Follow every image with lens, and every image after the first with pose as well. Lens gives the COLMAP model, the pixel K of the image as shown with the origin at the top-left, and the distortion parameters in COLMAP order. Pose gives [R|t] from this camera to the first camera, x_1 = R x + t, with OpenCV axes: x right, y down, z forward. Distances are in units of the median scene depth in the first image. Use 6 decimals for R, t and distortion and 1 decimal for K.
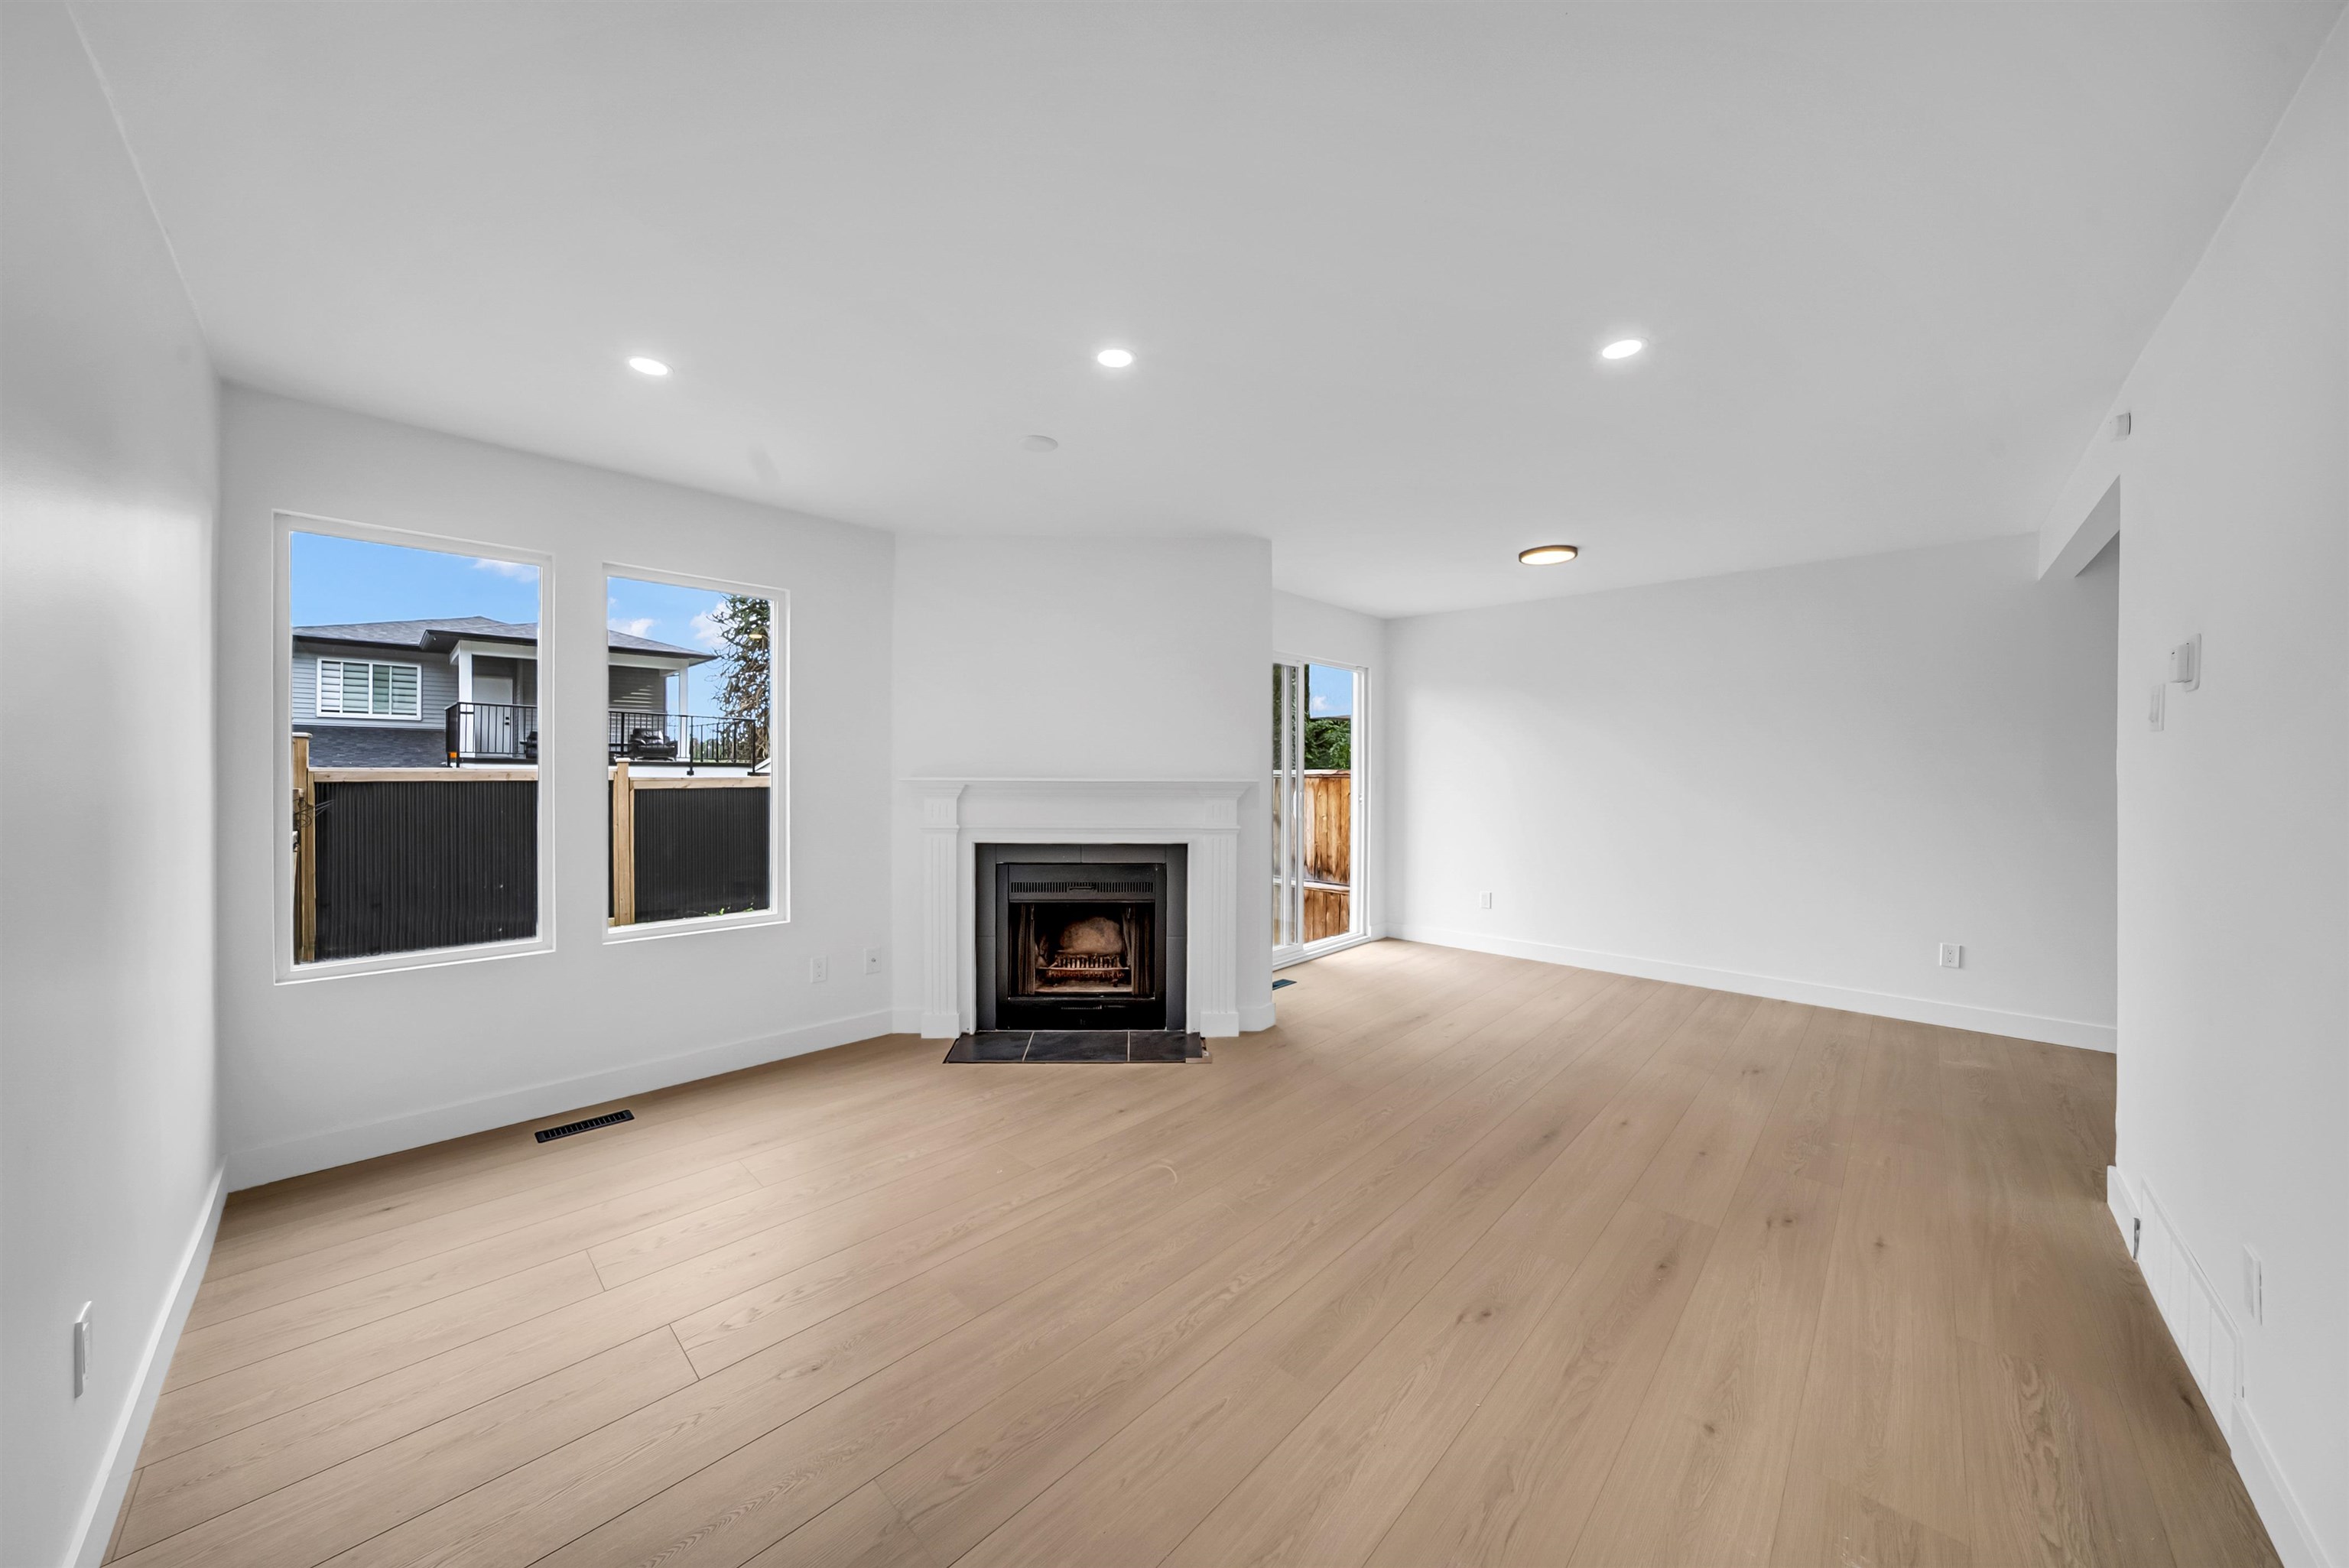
lens RADIAL K [[762.8, 0, 1173.0], [0, 762.8, 775.5], [0, 0, 1]] dist [-0.016350, 0.000173]
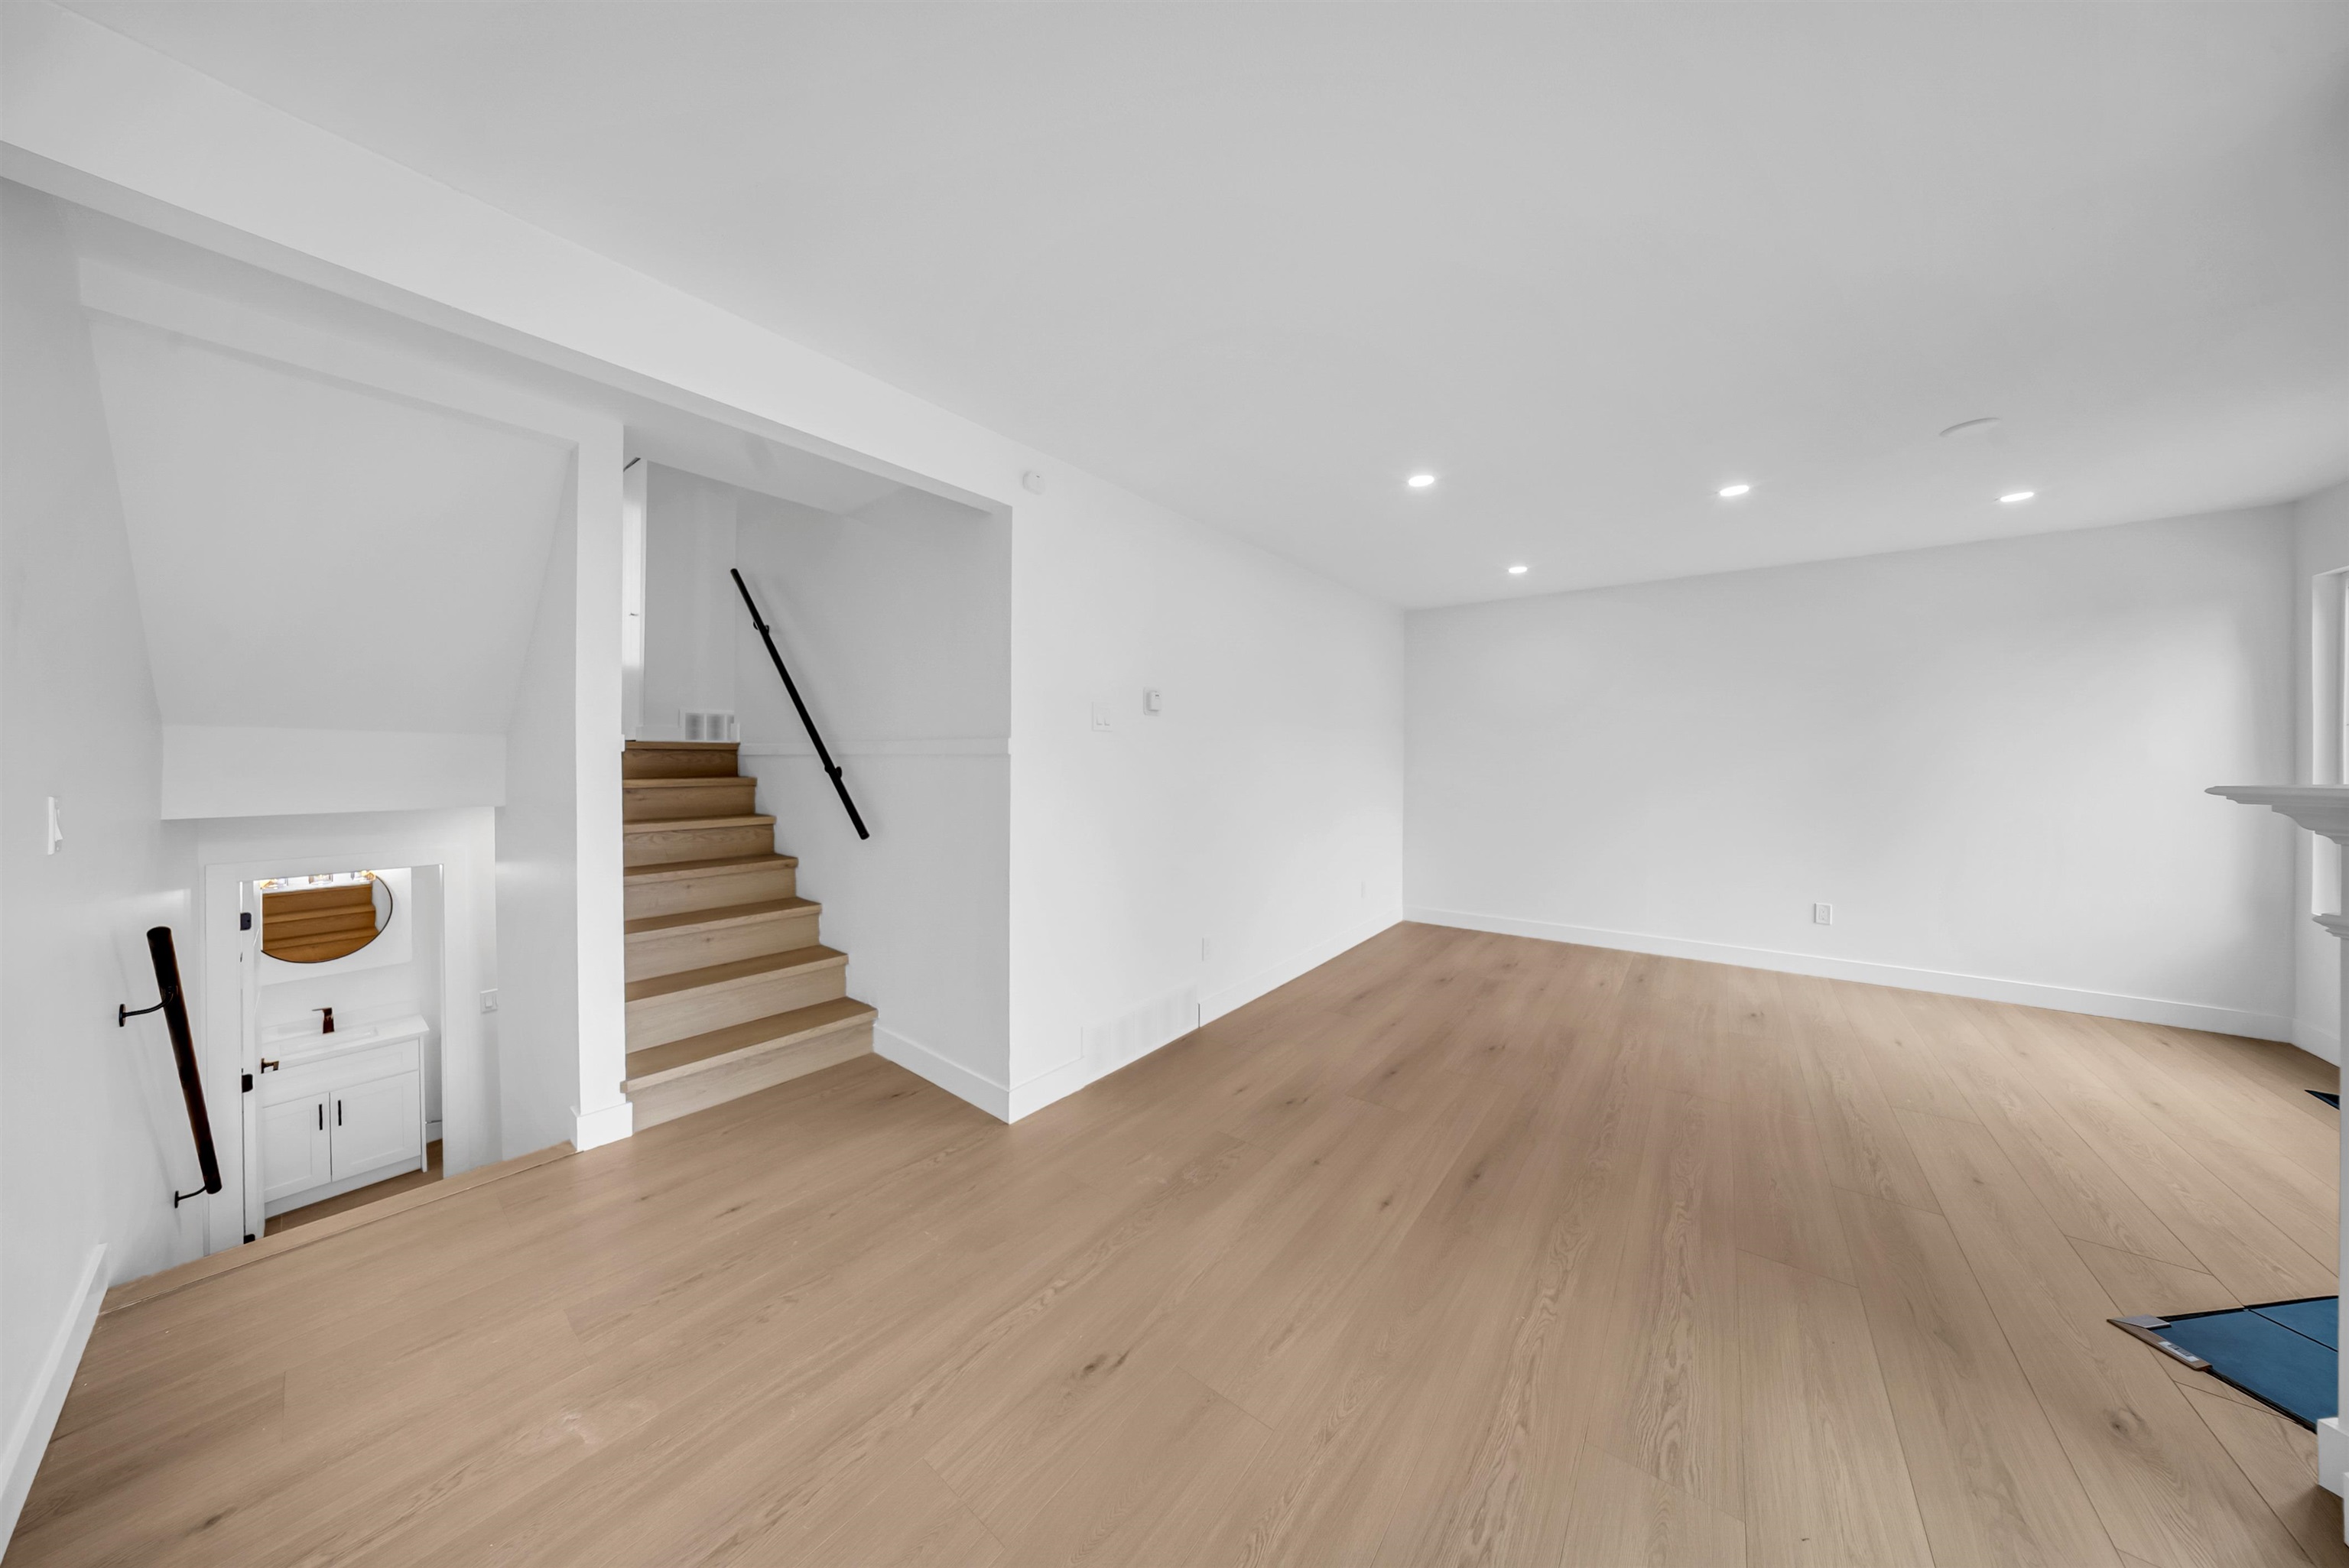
lens RADIAL K [[725.1, 0, 1167.6], [0, 725.1, 754.6], [0, 0, 1]] dist [0.000276, 0.000026]
pose [[-0.993260, -0.006423, -0.115727, 0.914731], [-0.007523, 0.999931, 0.009074, -0.015901], [0.115660, 0.009883, -0.993240, 1.722756]]
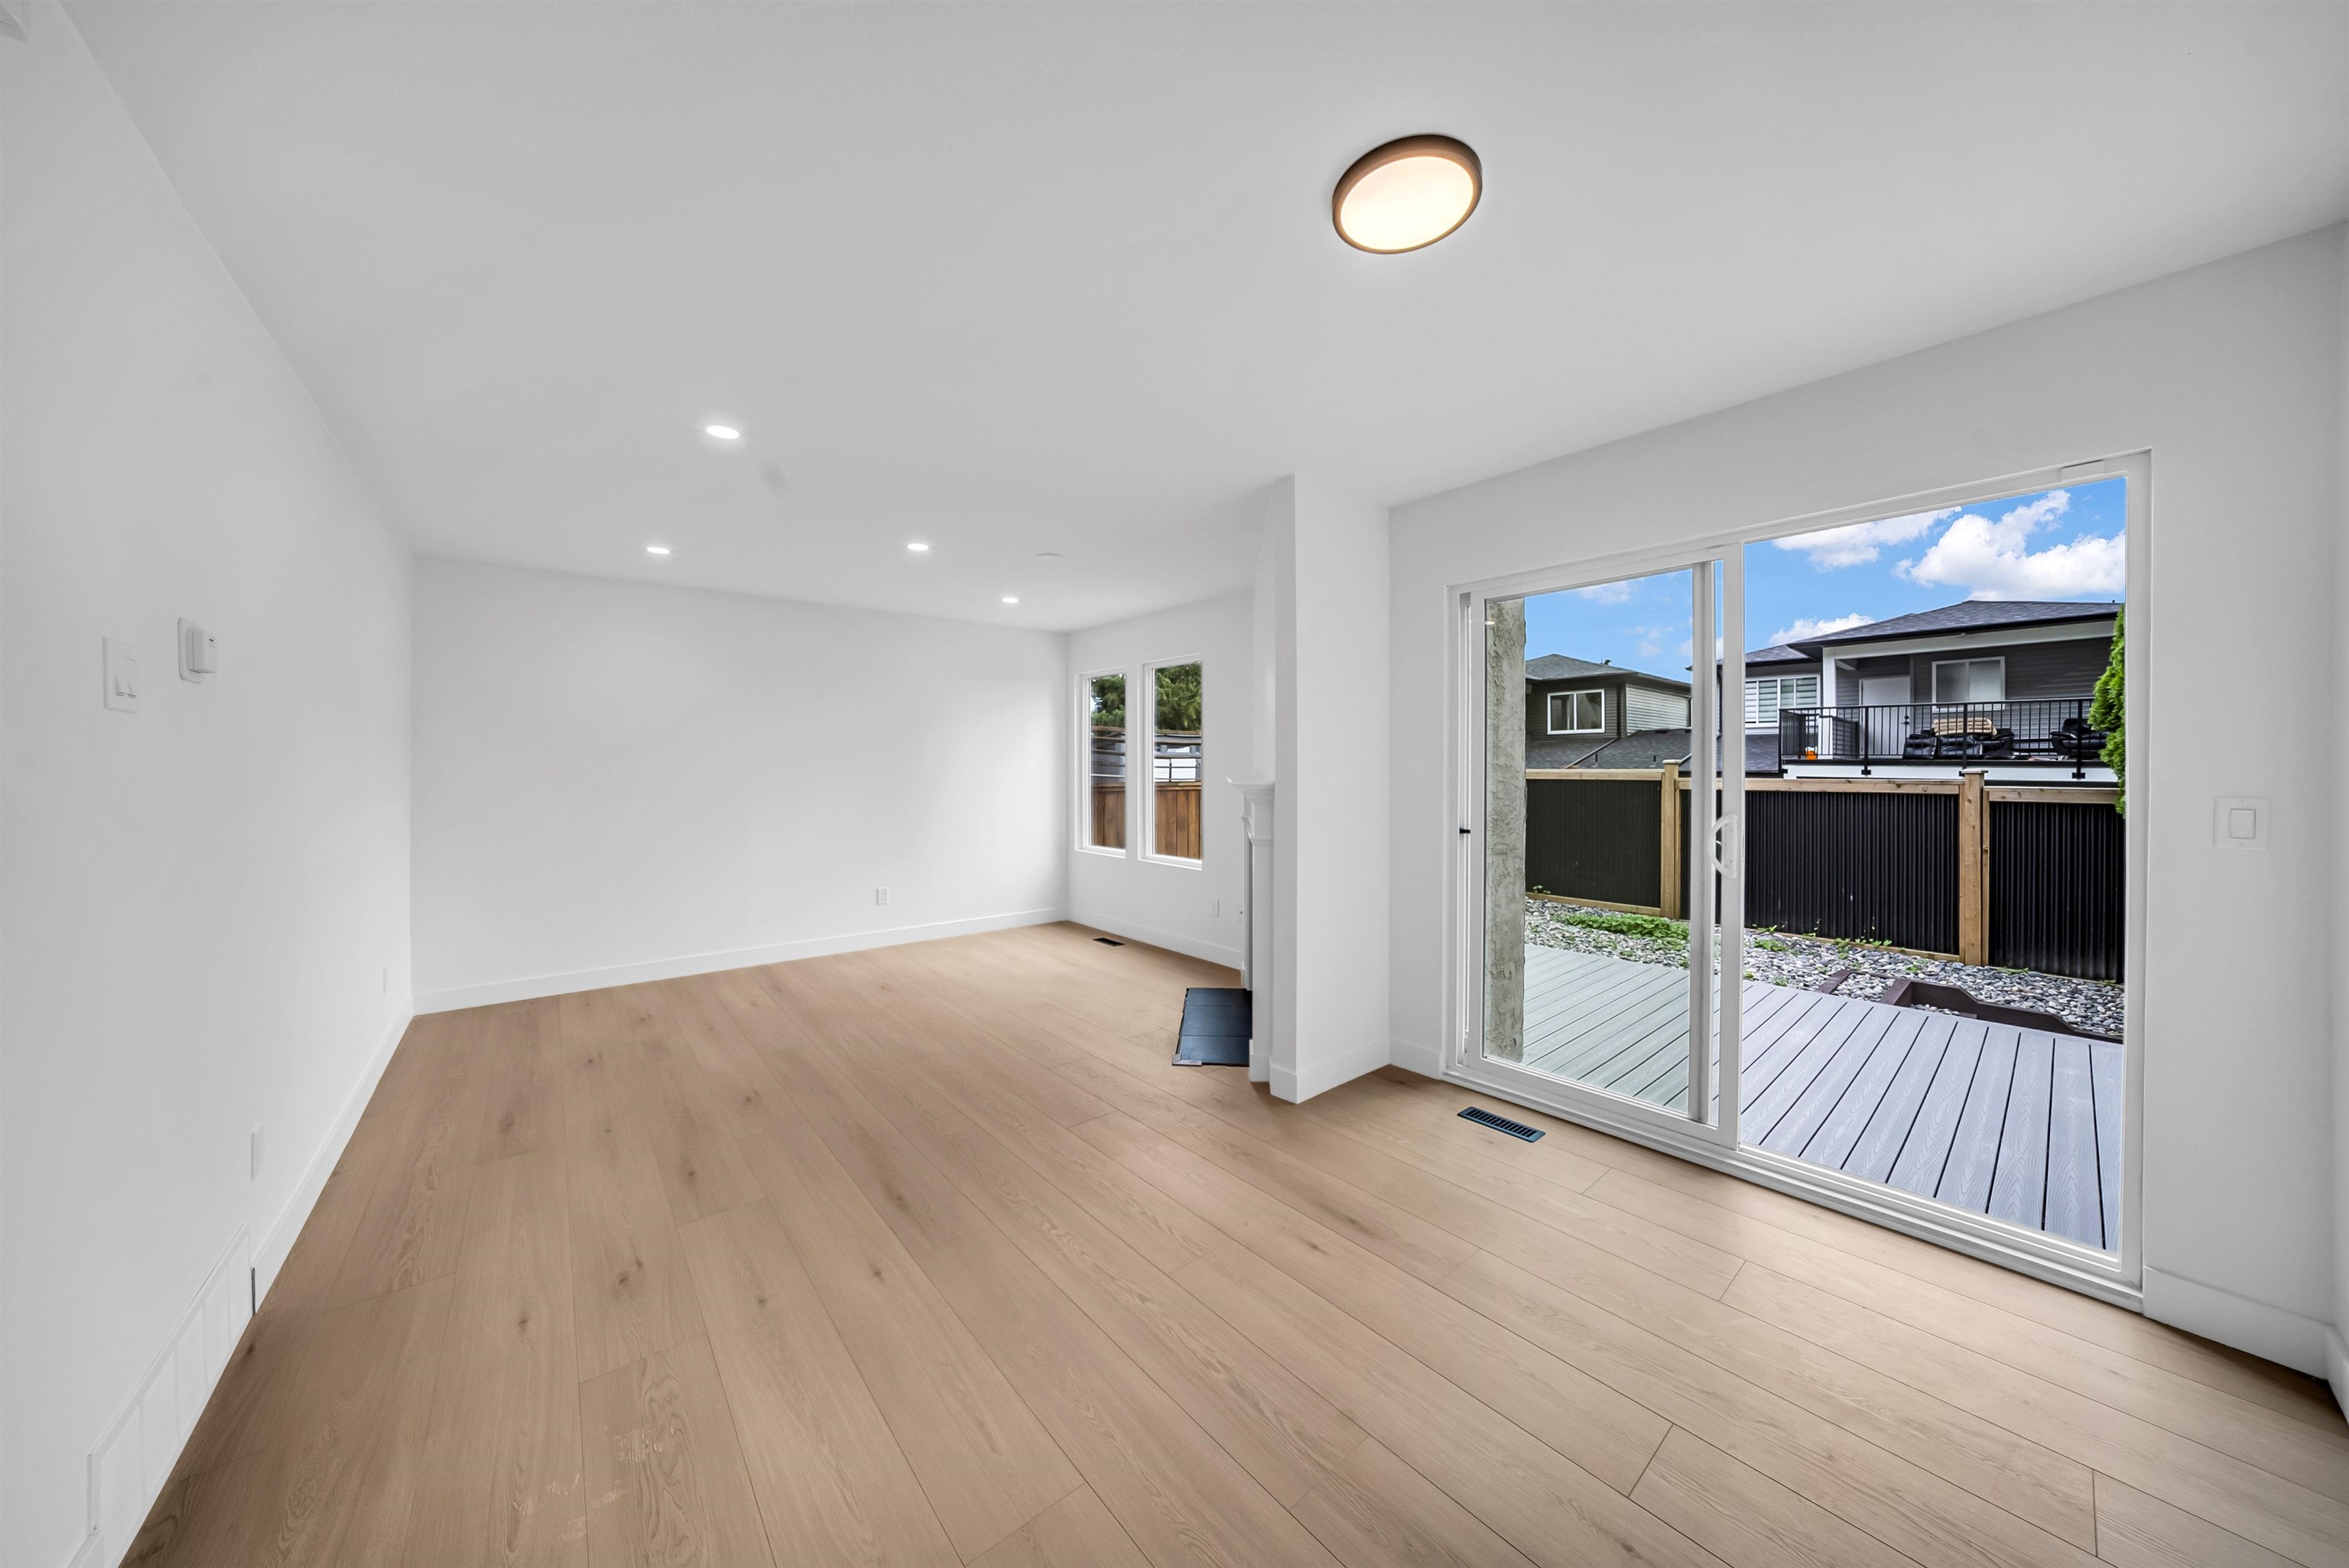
lens RADIAL K [[762.8, 0, 1173.0], [0, 762.8, 775.5], [0, 0, 1]] dist [-0.016350, 0.000173]
pose [[-0.099902, 0.004644, -0.994986, 1.262564], [-0.006677, 0.999963, 0.005338, -0.007474], [0.994975, 0.007177, -0.099868, 1.337109]]
